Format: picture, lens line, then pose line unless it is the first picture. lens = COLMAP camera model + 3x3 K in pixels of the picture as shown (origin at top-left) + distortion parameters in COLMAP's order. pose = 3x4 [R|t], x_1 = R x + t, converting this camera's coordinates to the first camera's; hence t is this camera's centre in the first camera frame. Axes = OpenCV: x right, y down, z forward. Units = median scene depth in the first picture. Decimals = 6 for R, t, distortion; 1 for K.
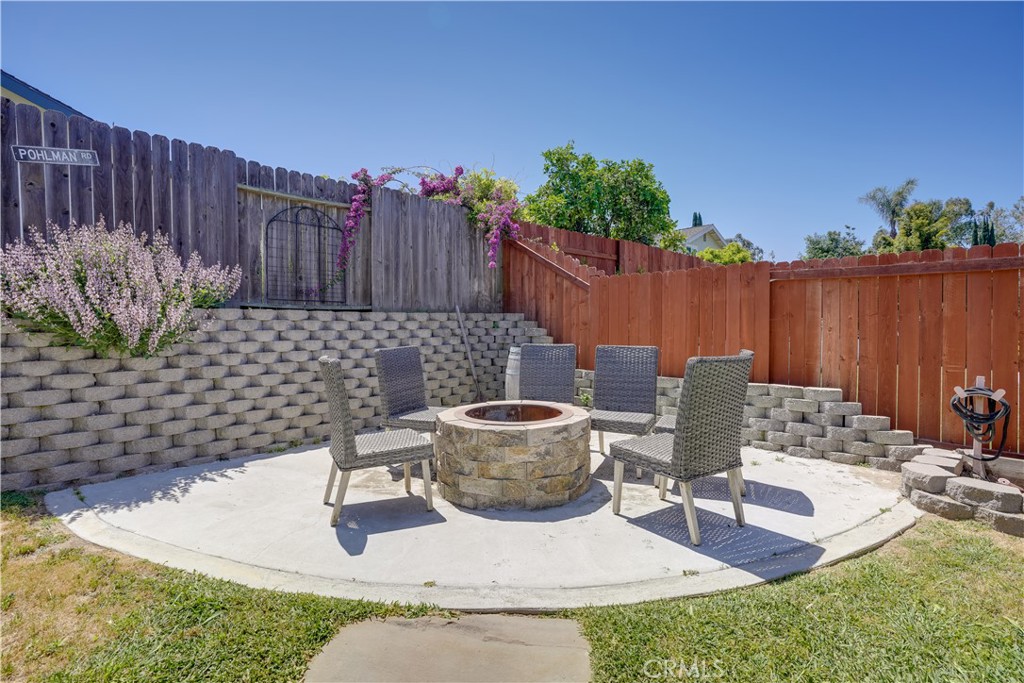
lens RADIAL K [[475.3, 0, 512.0], [0, 475.3, 341.5], [0, 0, 1]] dist [-0.078591, 0.000213]
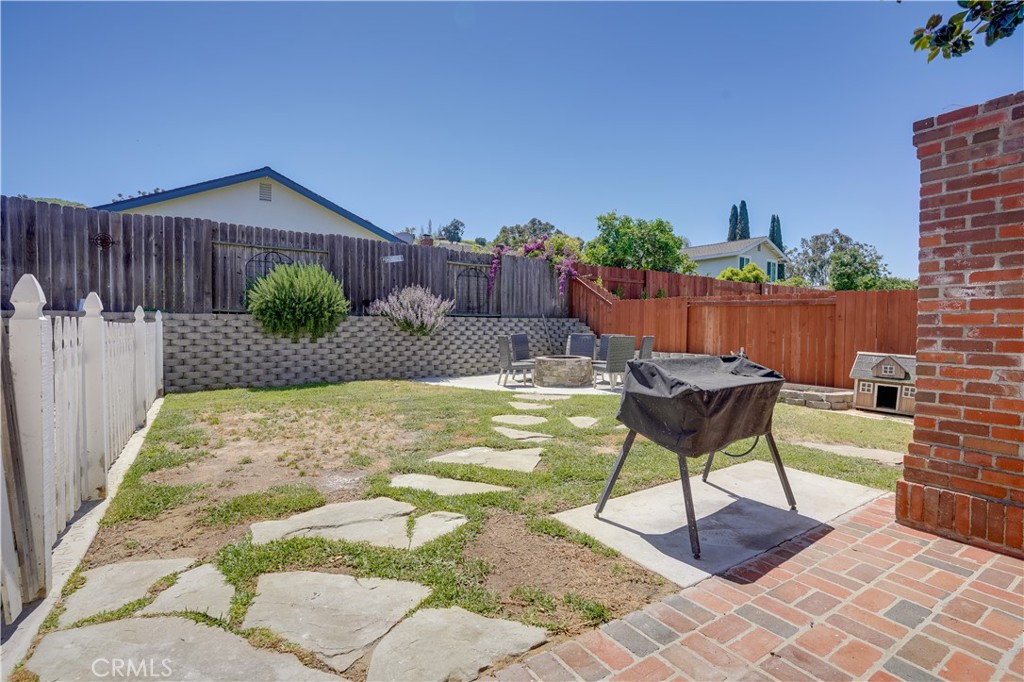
lens RADIAL K [[475.3, 0, 512.0], [0, 475.3, 341.0], [0, 0, 1]] dist [-0.078591, 0.000213]
pose [[0.984437, 0.017178, -0.174894, 0.107409], [-0.016112, 0.999842, 0.007513, 0.022518], [0.174996, -0.004578, 0.984559, -0.995653]]
